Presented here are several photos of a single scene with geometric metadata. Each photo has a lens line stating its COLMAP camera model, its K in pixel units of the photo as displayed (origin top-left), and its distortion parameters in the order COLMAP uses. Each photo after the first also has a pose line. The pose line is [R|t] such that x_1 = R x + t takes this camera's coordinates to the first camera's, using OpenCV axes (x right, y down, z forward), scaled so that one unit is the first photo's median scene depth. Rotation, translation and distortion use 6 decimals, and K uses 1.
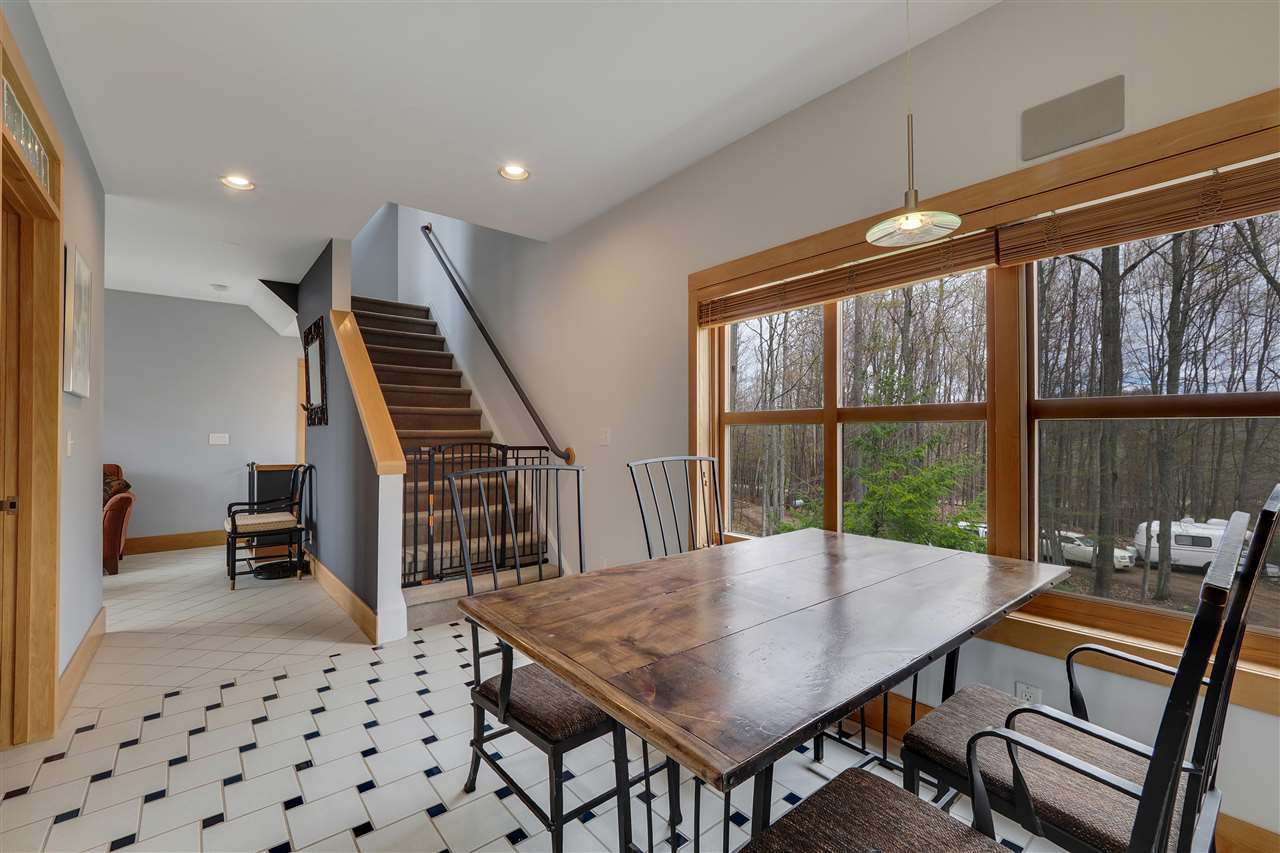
lens RADIAL K [[535.7, 0, 647.7], [0, 535.7, 430.2], [0, 0, 1]] dist [-0.007502, 0.000159]
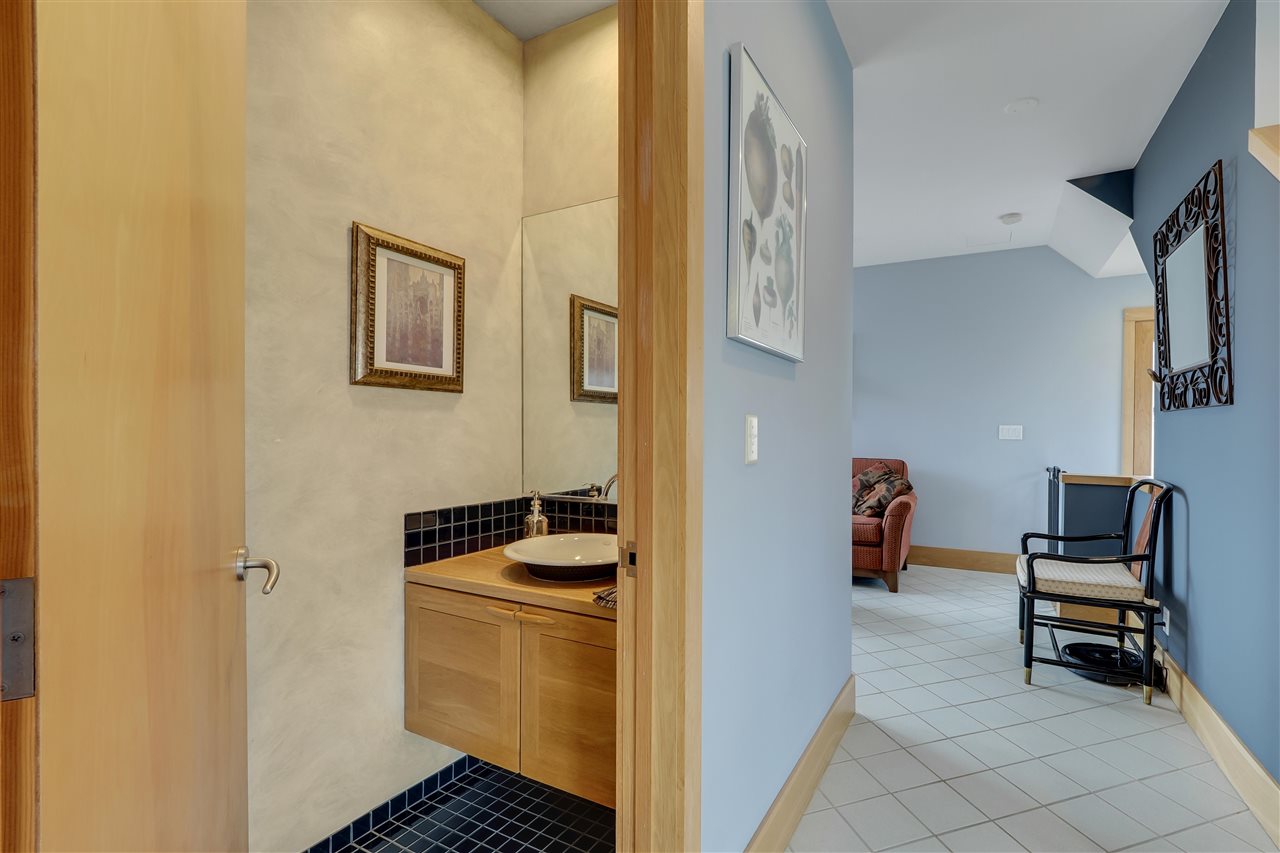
lens RADIAL K [[576.2, 0, 646.6], [0, 576.2, 430.7], [0, 0, 1]] dist [-0.014638, -0.000256]
pose [[0.323353, 0.008430, -0.946241, -0.278930], [0.002819, 0.999947, 0.009871, 0.005343], [0.946274, -0.005859, 0.323313, 0.346039]]
